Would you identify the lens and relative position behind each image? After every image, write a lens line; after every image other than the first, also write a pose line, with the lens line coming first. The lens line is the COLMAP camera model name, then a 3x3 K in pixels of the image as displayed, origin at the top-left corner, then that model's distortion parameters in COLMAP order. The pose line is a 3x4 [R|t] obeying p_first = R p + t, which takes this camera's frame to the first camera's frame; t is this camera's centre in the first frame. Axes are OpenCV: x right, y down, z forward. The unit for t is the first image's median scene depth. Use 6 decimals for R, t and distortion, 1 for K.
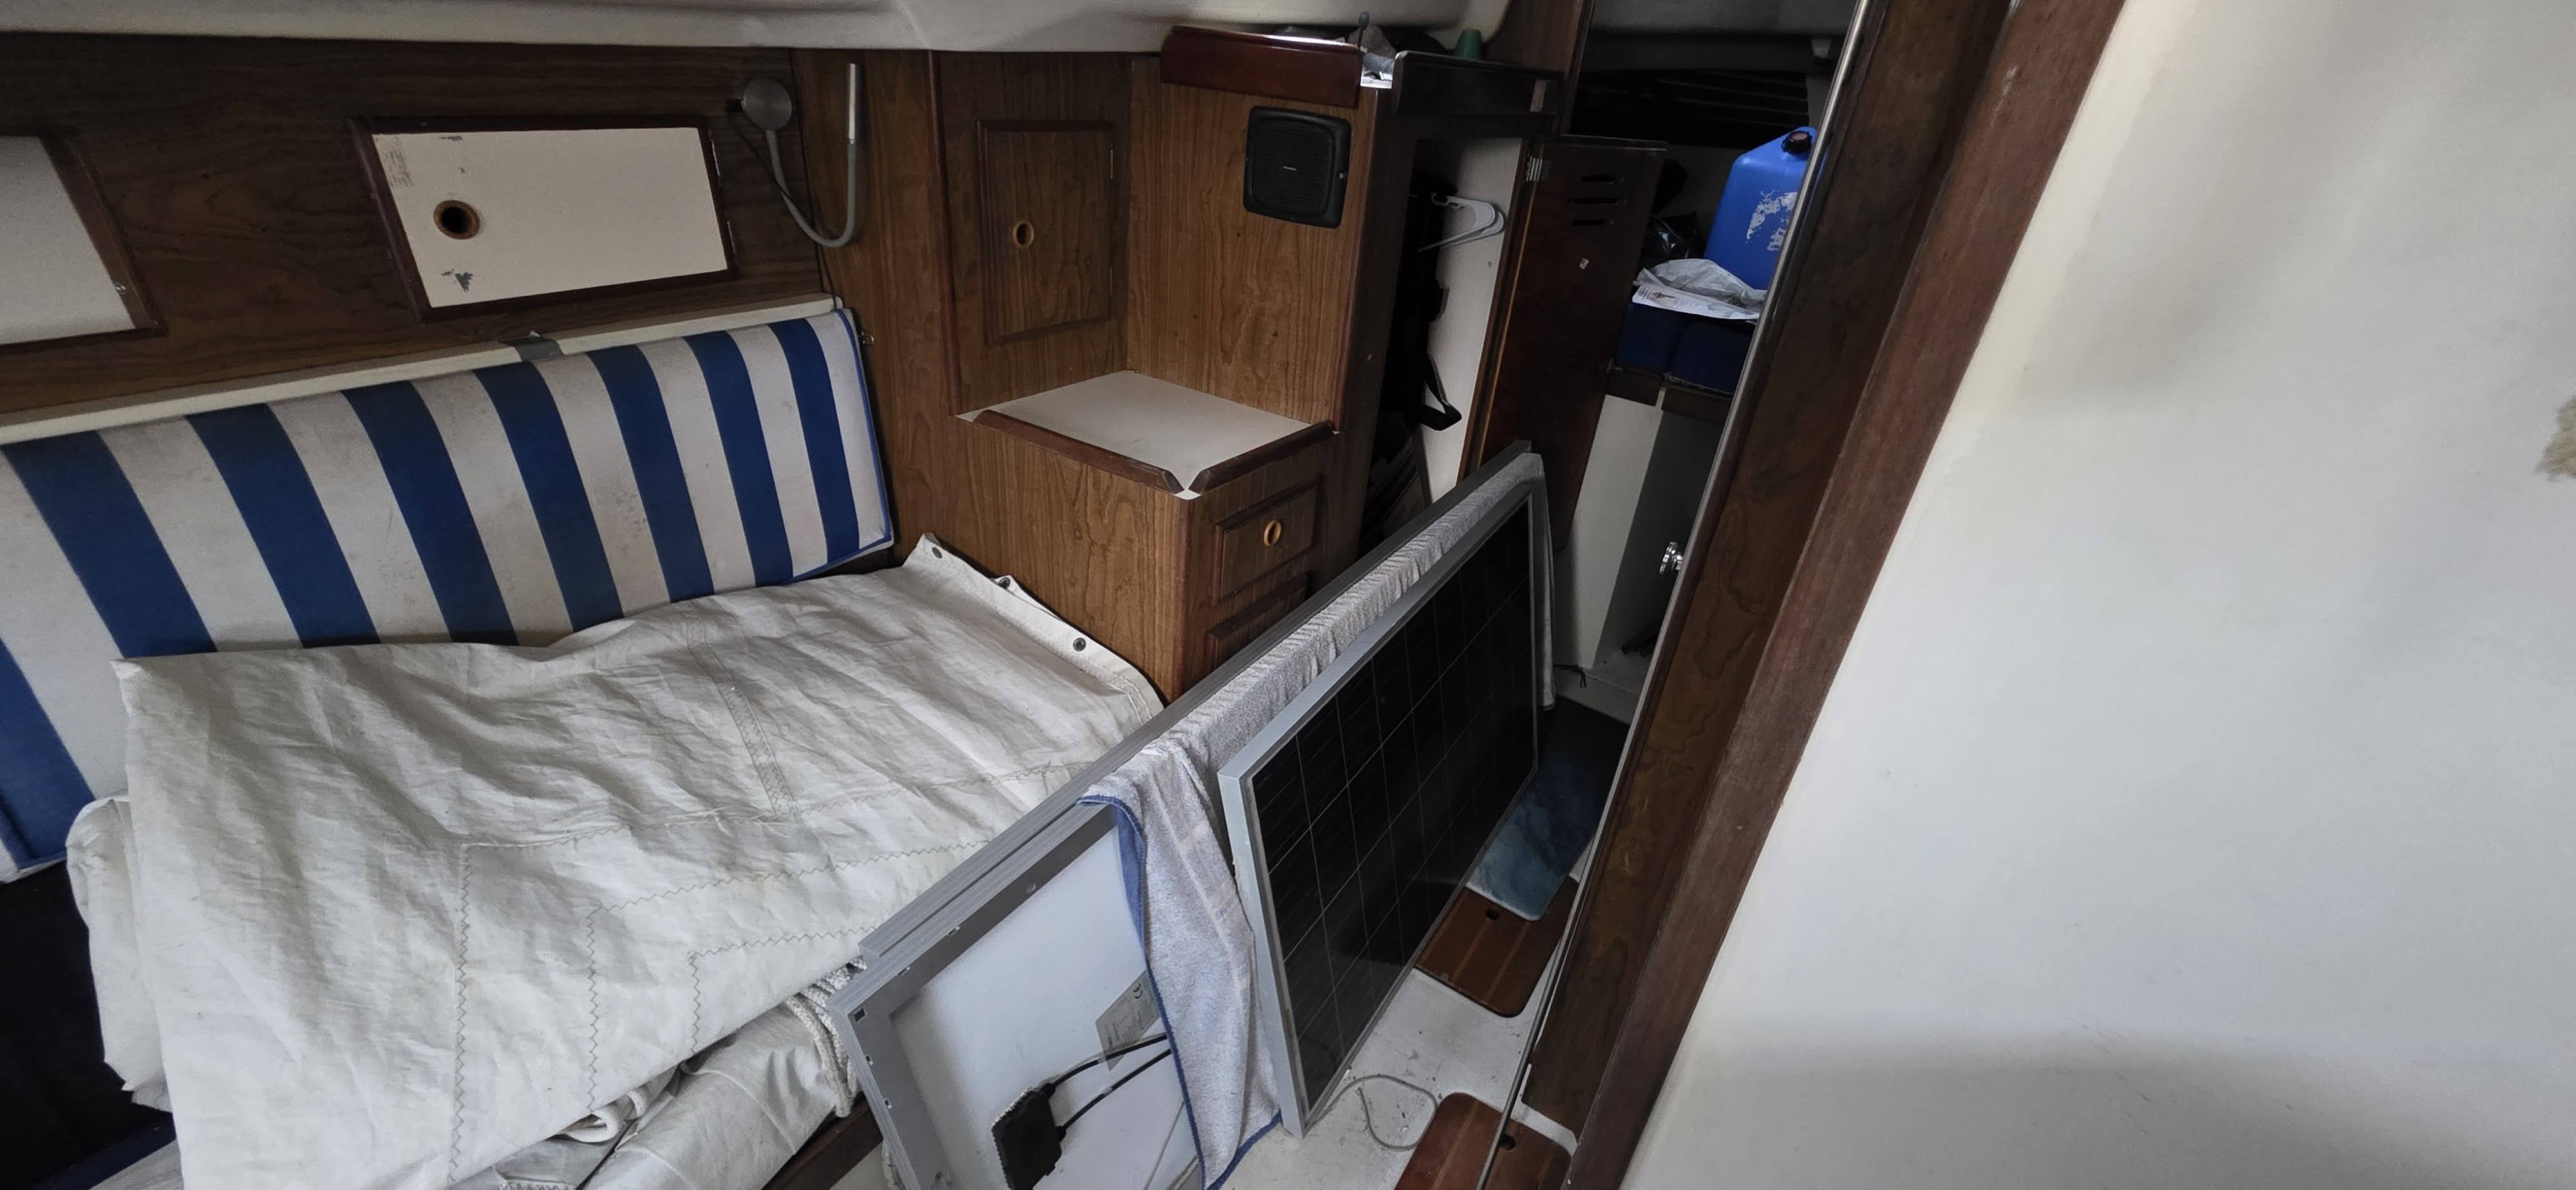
lens RADIAL K [[1028.8, 0, 1285.4], [0, 1028.8, 596.1], [0, 0, 1]] dist [0.004373, -0.000556]
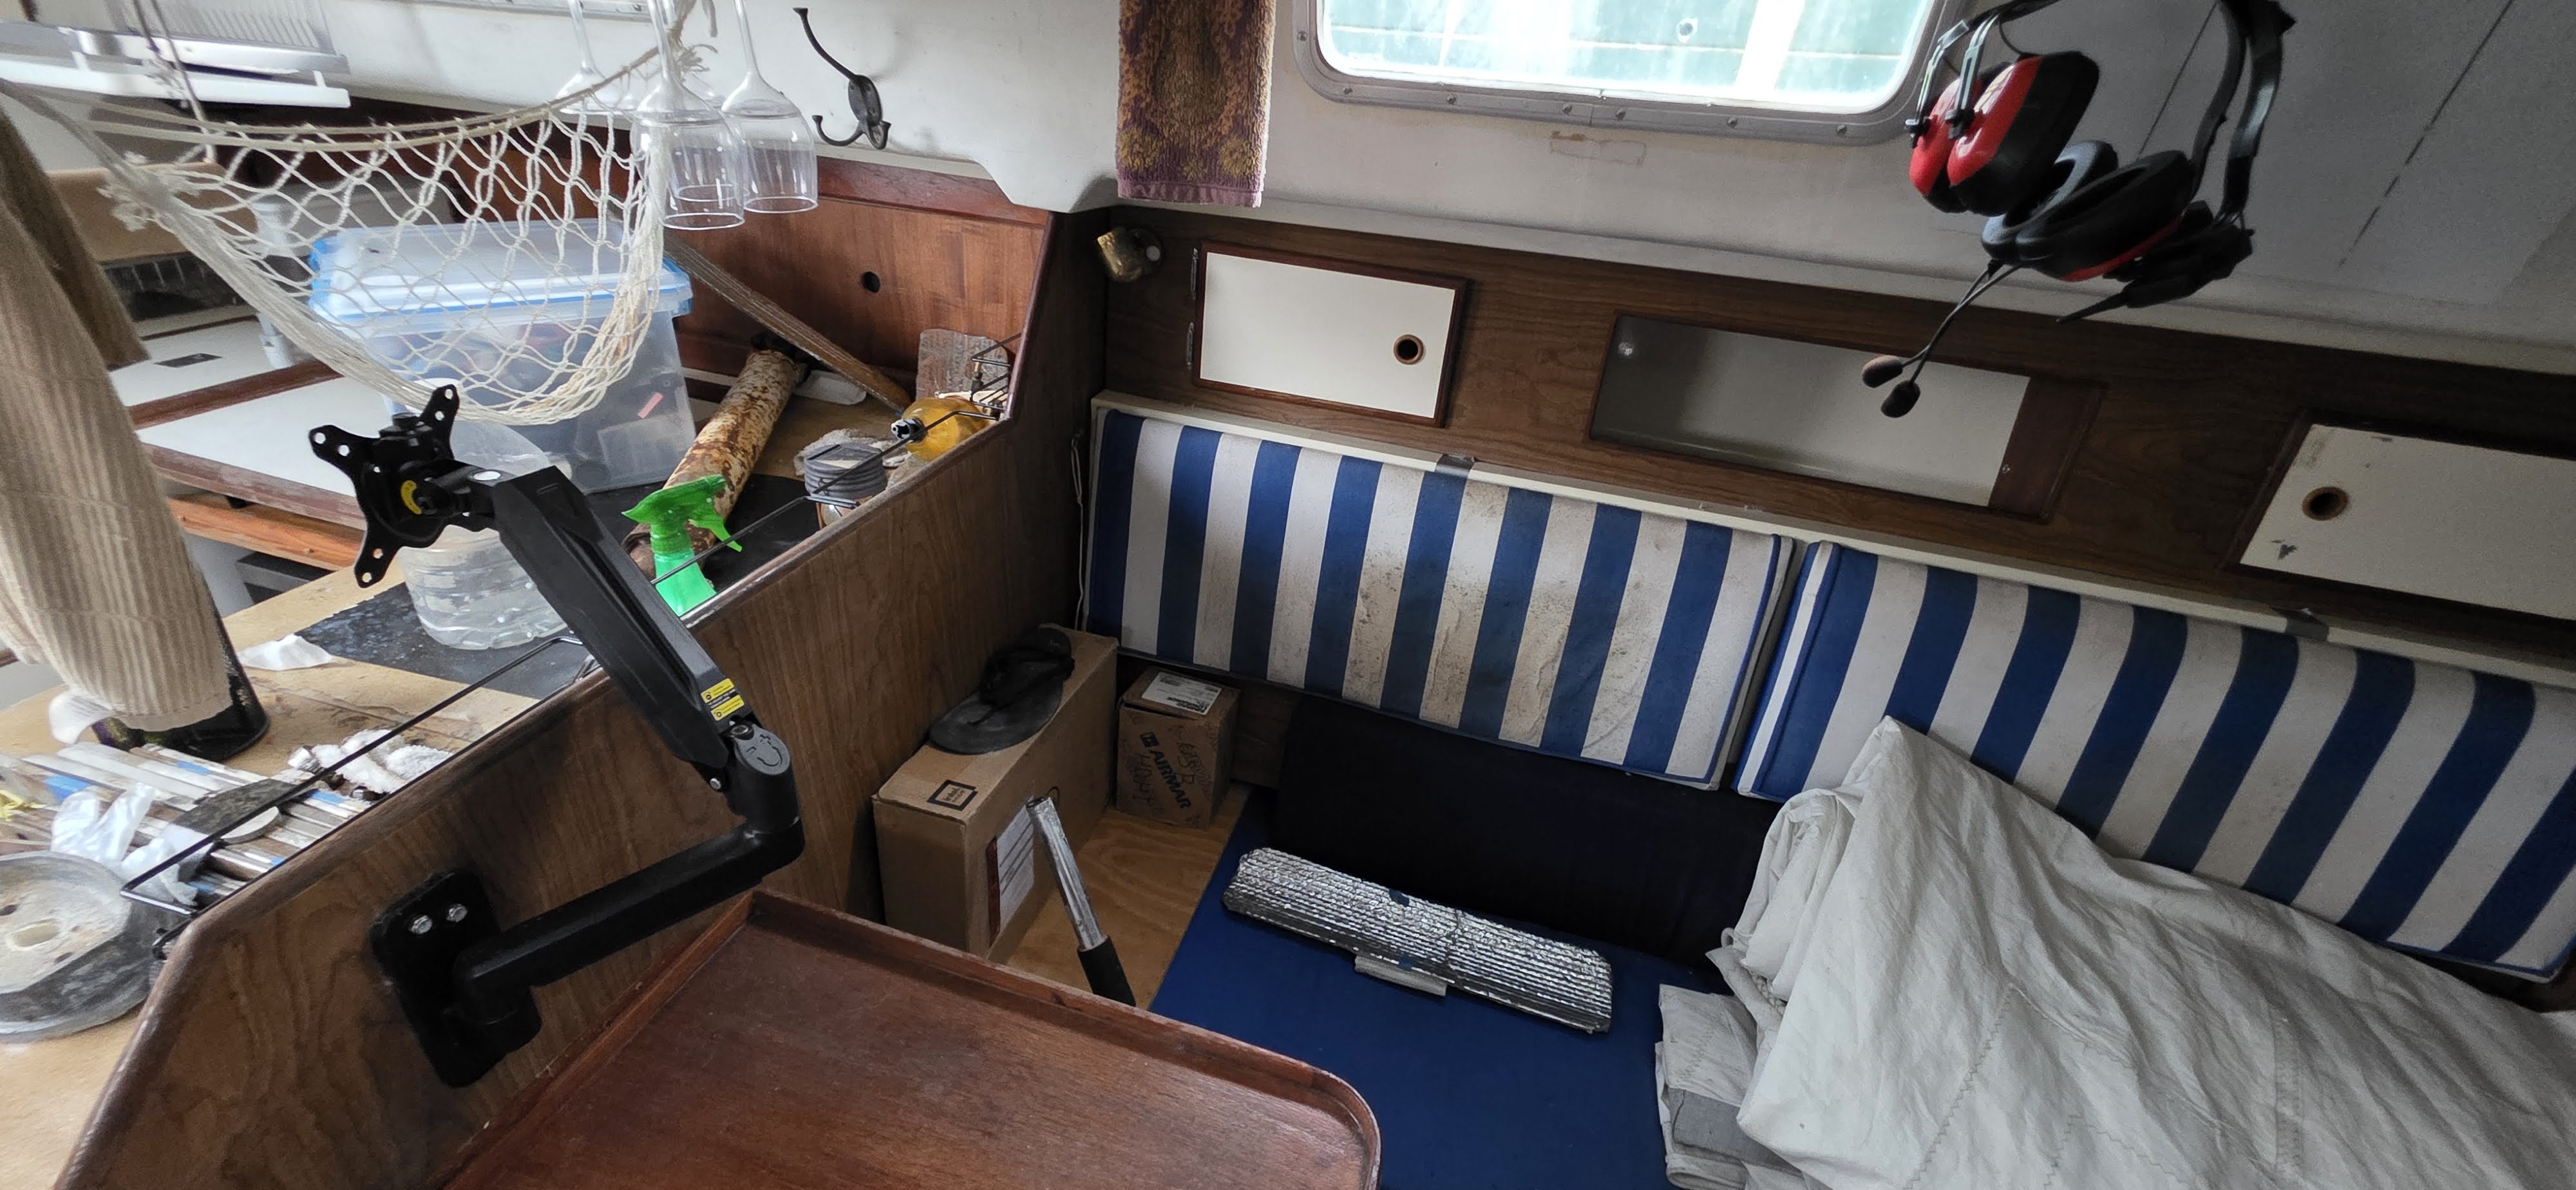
lens RADIAL K [[1028.8, 0, 1293.5], [0, 1028.8, 595.5], [0, 0, 1]] dist [0.004373, -0.000556]
pose [[0.309580, 0.406051, -0.859816, -0.151438], [-0.511657, 0.833305, 0.209307, 0.030597], [0.801478, 0.375134, 0.465734, -0.264952]]
